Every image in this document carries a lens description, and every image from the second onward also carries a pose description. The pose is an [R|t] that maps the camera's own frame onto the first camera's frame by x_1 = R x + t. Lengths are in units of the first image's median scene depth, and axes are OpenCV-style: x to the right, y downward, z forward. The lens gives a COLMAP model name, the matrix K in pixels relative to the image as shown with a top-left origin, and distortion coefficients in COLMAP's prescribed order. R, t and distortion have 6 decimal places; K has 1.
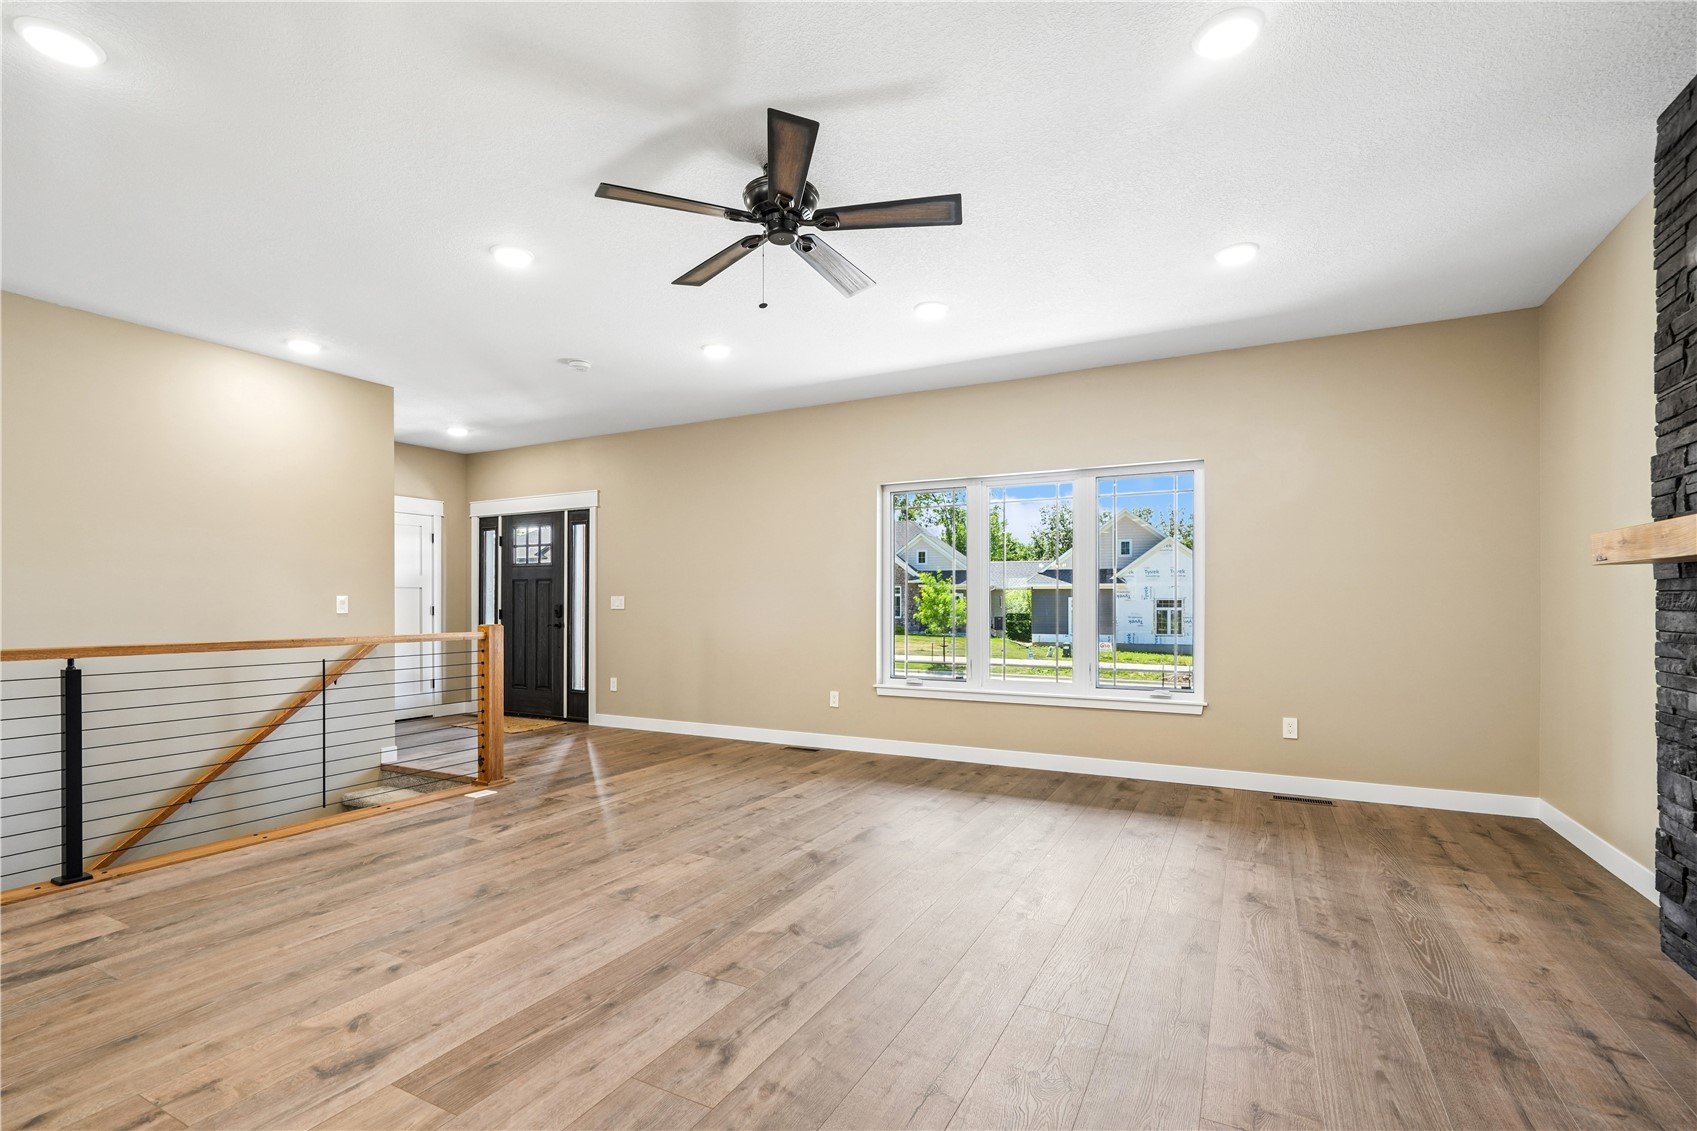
lens RADIAL K [[771.3, 0, 810.4], [0, 771.3, 604.2], [0, 0, 1]] dist [0.001805, 0.000154]
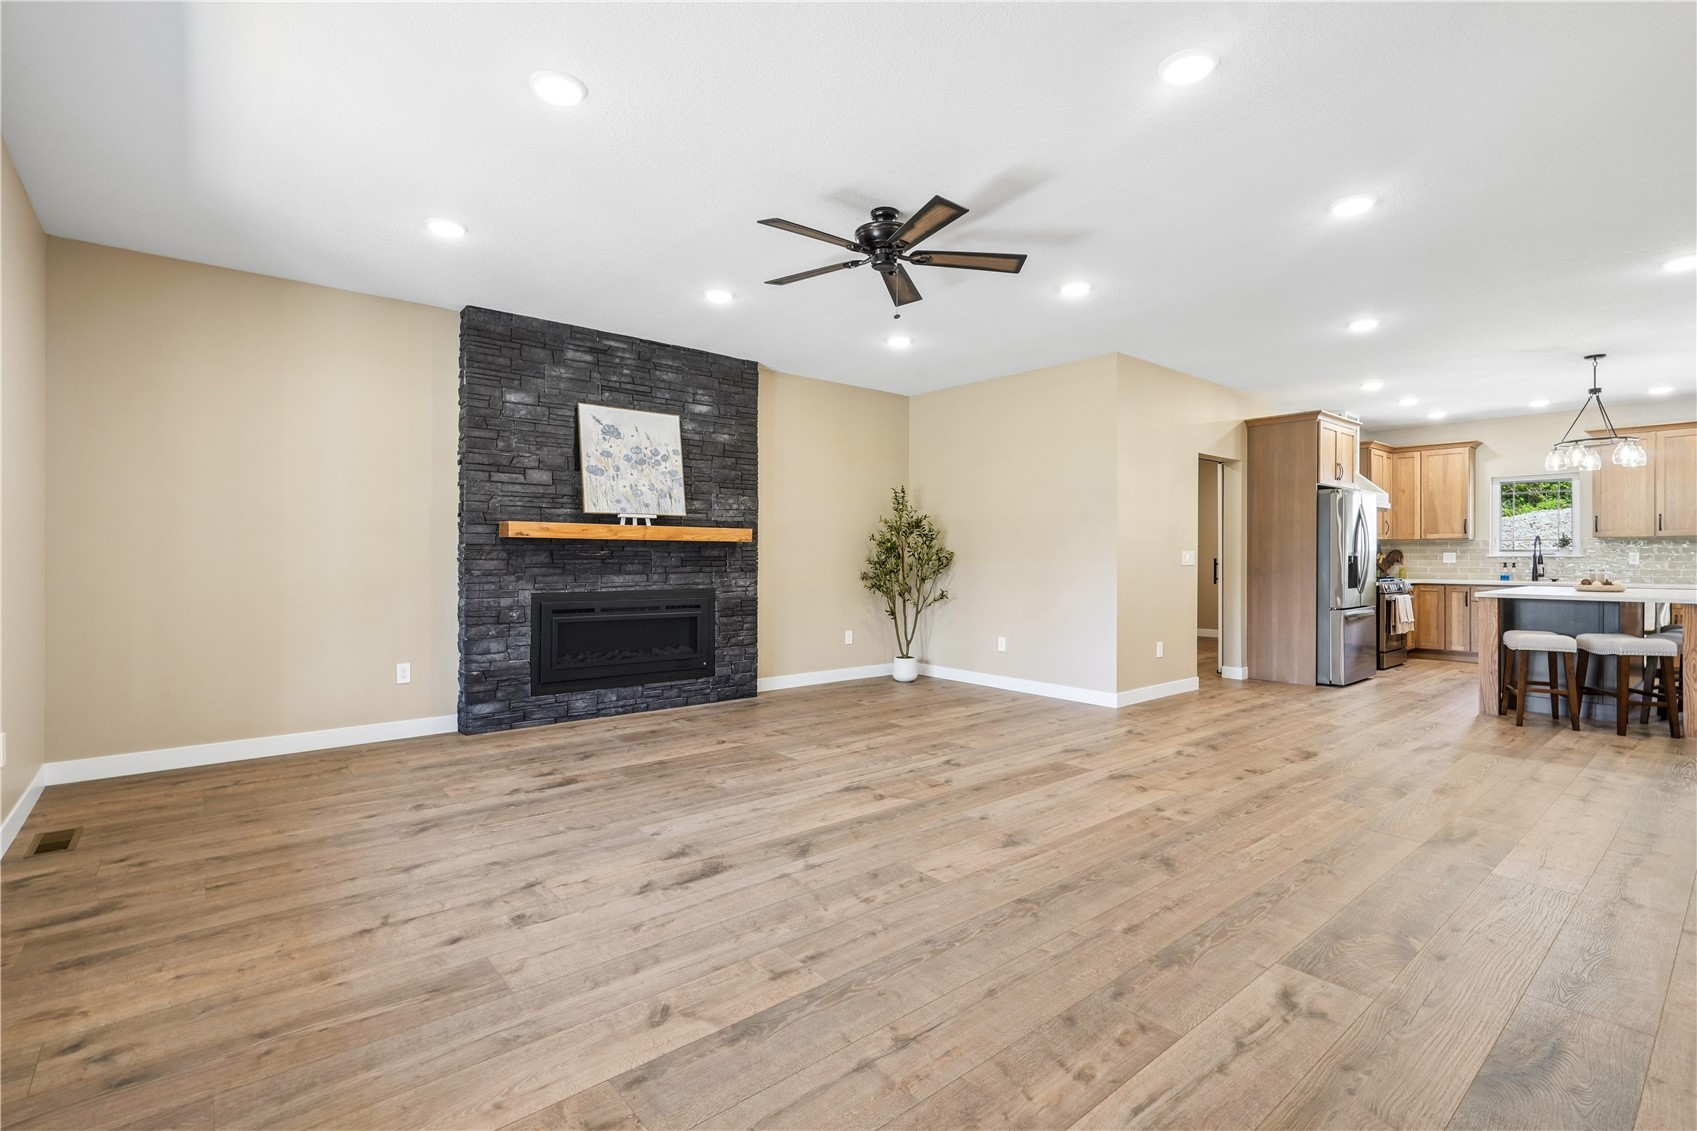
lens RADIAL K [[771.3, 0, 847.5], [0, 771.3, 555.8], [0, 0, 1]] dist [0.001805, 0.000154]
pose [[-0.939130, 0.000026, 0.343561, -0.365945], [-0.001766, 0.999986, -0.004903, 0.000314], [-0.343556, -0.005211, -0.939118, 1.939435]]
